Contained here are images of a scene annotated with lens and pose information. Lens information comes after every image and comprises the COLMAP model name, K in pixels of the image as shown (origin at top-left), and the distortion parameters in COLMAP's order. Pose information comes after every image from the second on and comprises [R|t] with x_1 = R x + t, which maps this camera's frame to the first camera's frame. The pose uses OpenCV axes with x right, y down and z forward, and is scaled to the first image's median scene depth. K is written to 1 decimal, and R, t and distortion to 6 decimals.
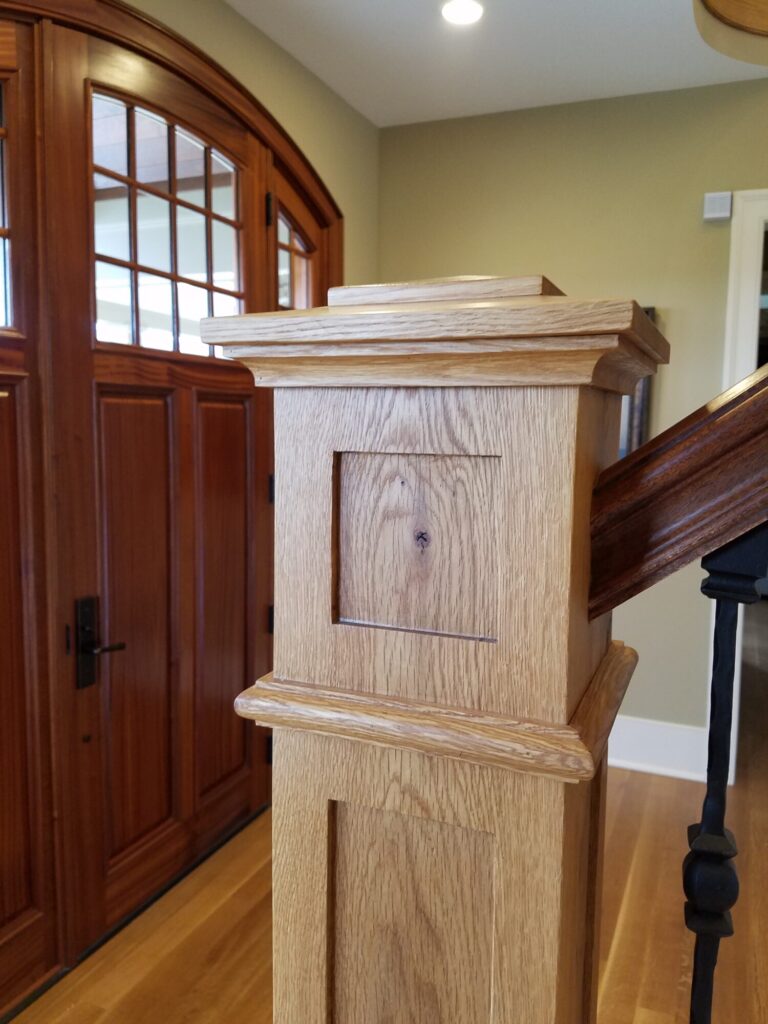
lens RADIAL K [[803.2, 0, 385.5], [0, 803.2, 520.5], [0, 0, 1]] dist [0.024444, -0.072935]
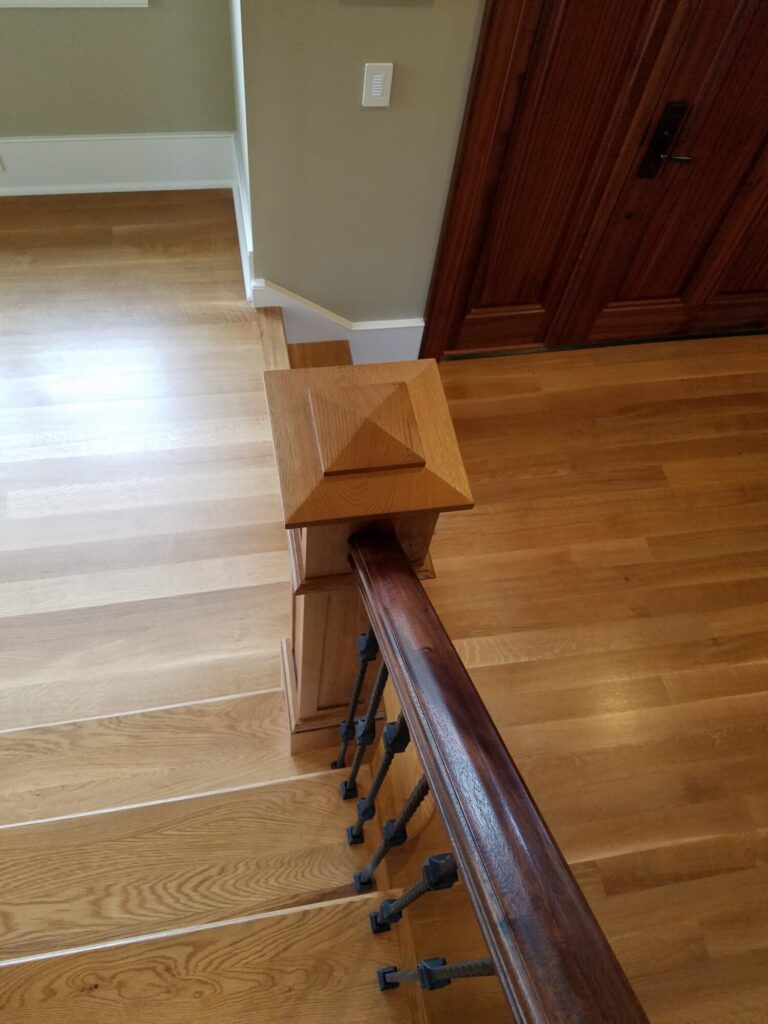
lens RADIAL K [[802.1, 0, 385.2], [0, 802.1, 511.2], [0, 0, 1]] dist [0.123393, -0.175661]
pose [[0.528548, 0.750587, -0.396555, 0.245724], [-0.156081, 0.545099, 0.823714, -0.432823], [0.834431, -0.373478, 0.405263, 0.051205]]
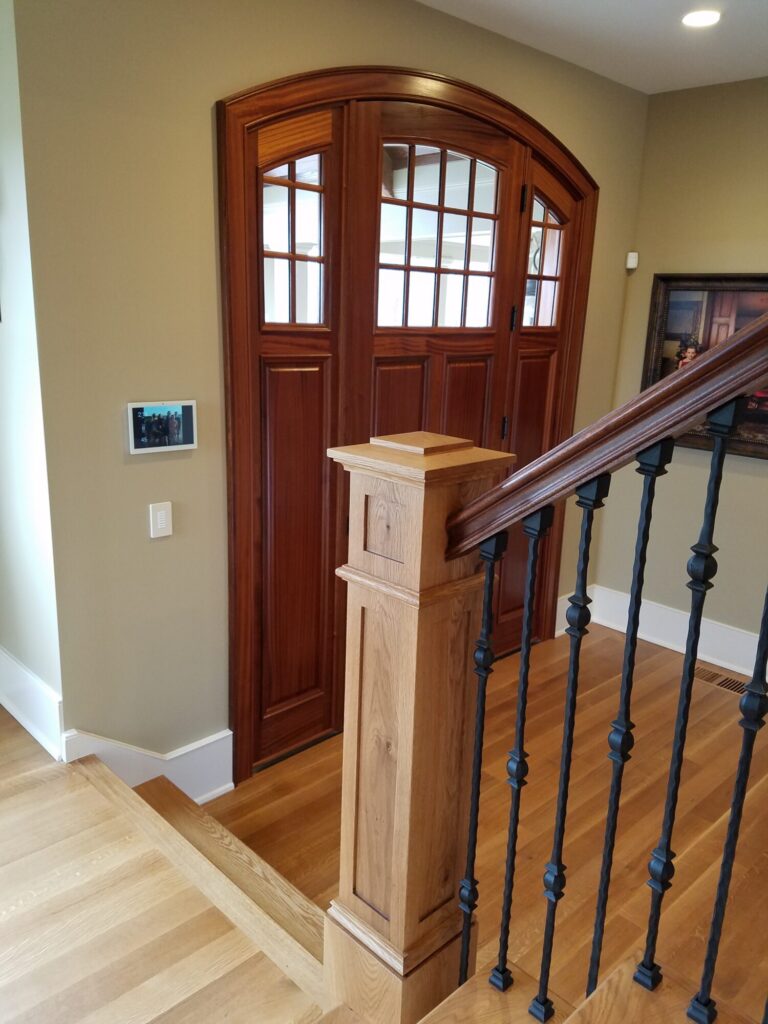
lens RADIAL K [[802.1, 0, 380.8], [0, 802.1, 502.3], [0, 0, 1]] dist [0.123393, -0.175661]
pose [[0.917652, 0.104300, -0.383454, 0.242614], [-0.058236, 0.989820, 0.129866, -0.095953], [0.393095, -0.096841, 0.914384, -0.371216]]
